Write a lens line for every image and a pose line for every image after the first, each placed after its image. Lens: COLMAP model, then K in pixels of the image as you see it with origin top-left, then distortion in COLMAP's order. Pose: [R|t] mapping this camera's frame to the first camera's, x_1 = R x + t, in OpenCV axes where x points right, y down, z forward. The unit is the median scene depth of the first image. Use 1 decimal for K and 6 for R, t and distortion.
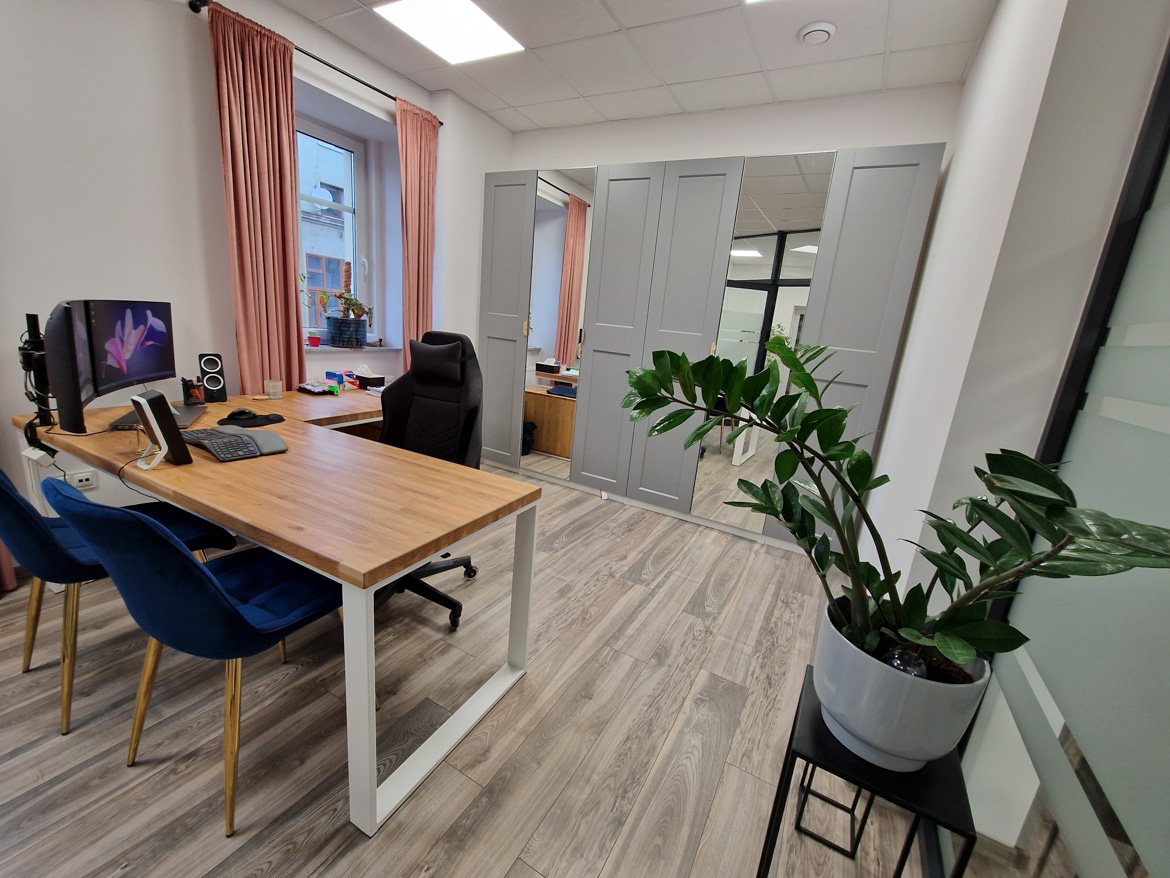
lens RADIAL K [[474.3, 0, 594.9], [0, 474.3, 439.0], [0, 0, 1]] dist [0.010874, -0.007821]
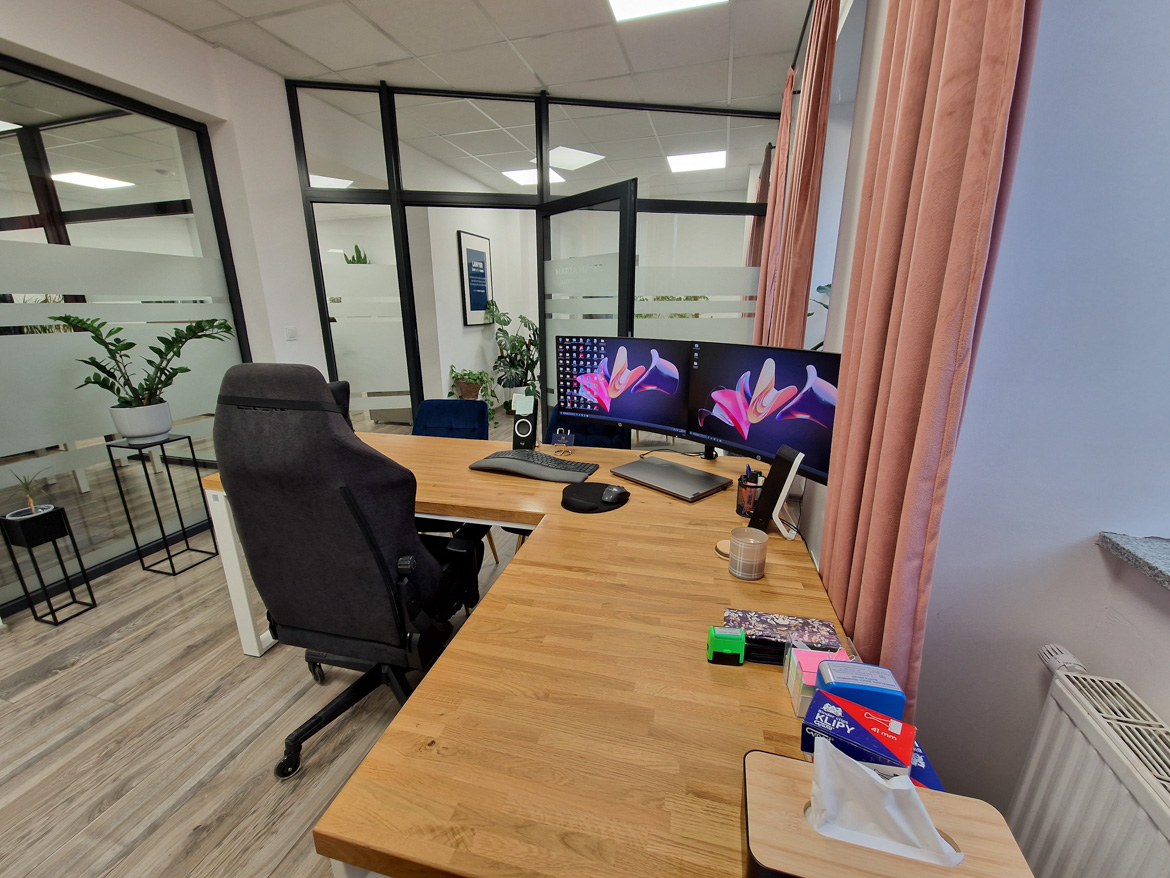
lens RADIAL K [[474.3, 0, 577.9], [0, 474.3, 440.2], [0, 0, 1]] dist [0.010874, -0.007821]
pose [[-0.972168, -0.023747, -0.233077, -0.548065], [-0.133655, 0.873293, 0.468504, -0.468194], [0.192419, 0.486617, -0.852161, 1.632953]]
